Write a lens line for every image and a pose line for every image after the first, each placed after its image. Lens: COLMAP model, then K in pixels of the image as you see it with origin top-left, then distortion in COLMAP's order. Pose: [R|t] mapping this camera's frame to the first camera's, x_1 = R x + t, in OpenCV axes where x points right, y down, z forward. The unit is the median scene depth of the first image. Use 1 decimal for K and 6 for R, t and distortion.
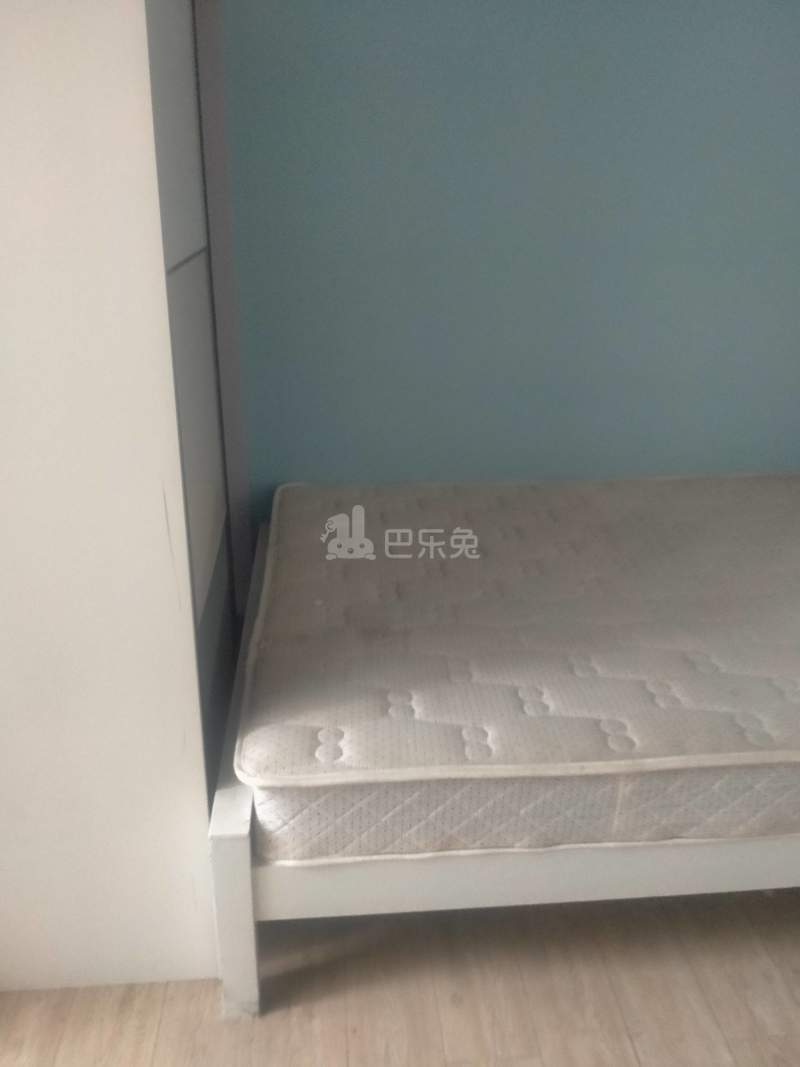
lens RADIAL K [[869.1, 0, 406.8], [0, 869.1, 532.5], [0, 0, 1]] dist [0.036831, -0.114739]
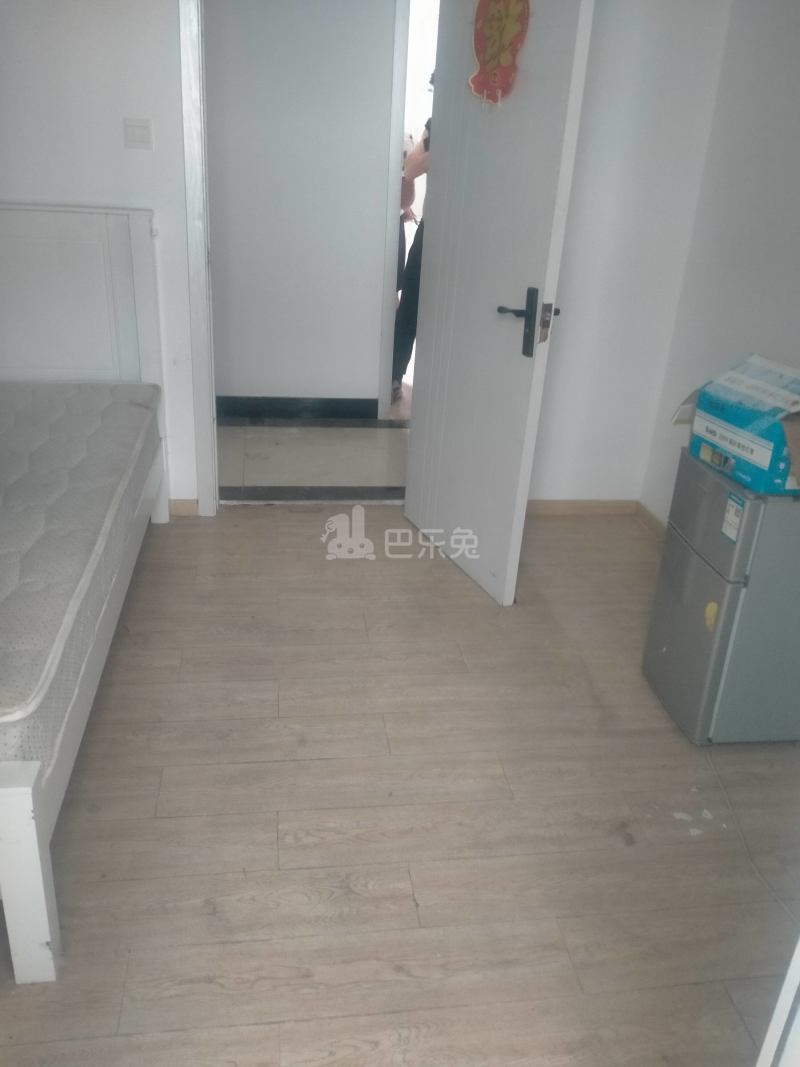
lens RADIAL K [[869.1, 0, 406.8], [0, 869.1, 532.5], [0, 0, 1]] dist [0.036831, -0.114739]
pose [[-0.035764, -0.444214, 0.895207, -0.915447], [0.314698, 0.845201, 0.431973, -0.162530], [-0.948518, 0.297168, 0.109566, 0.397312]]
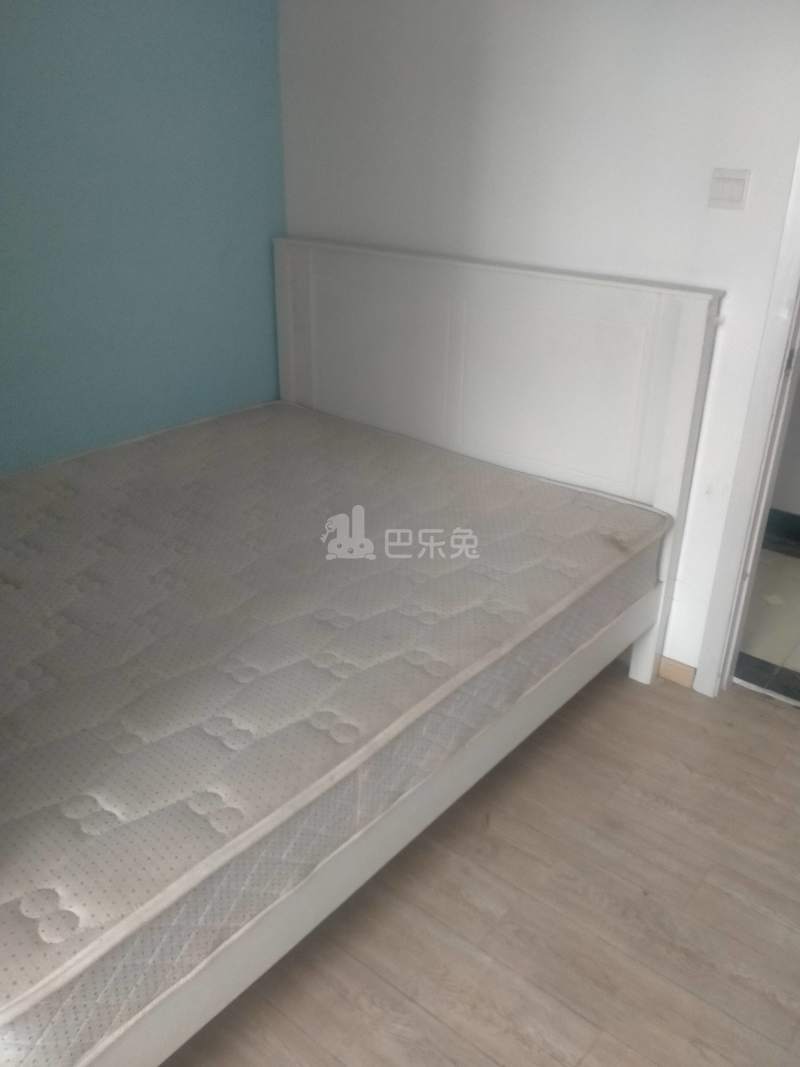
lens RADIAL K [[869.1, 0, 406.8], [0, 869.1, 532.5], [0, 0, 1]] dist [0.036831, -0.114739]
pose [[0.697605, -0.293989, 0.653389, -0.251520], [0.244647, 0.954870, 0.168436, -0.103158], [-0.673420, 0.042348, 0.738046, 0.255897]]
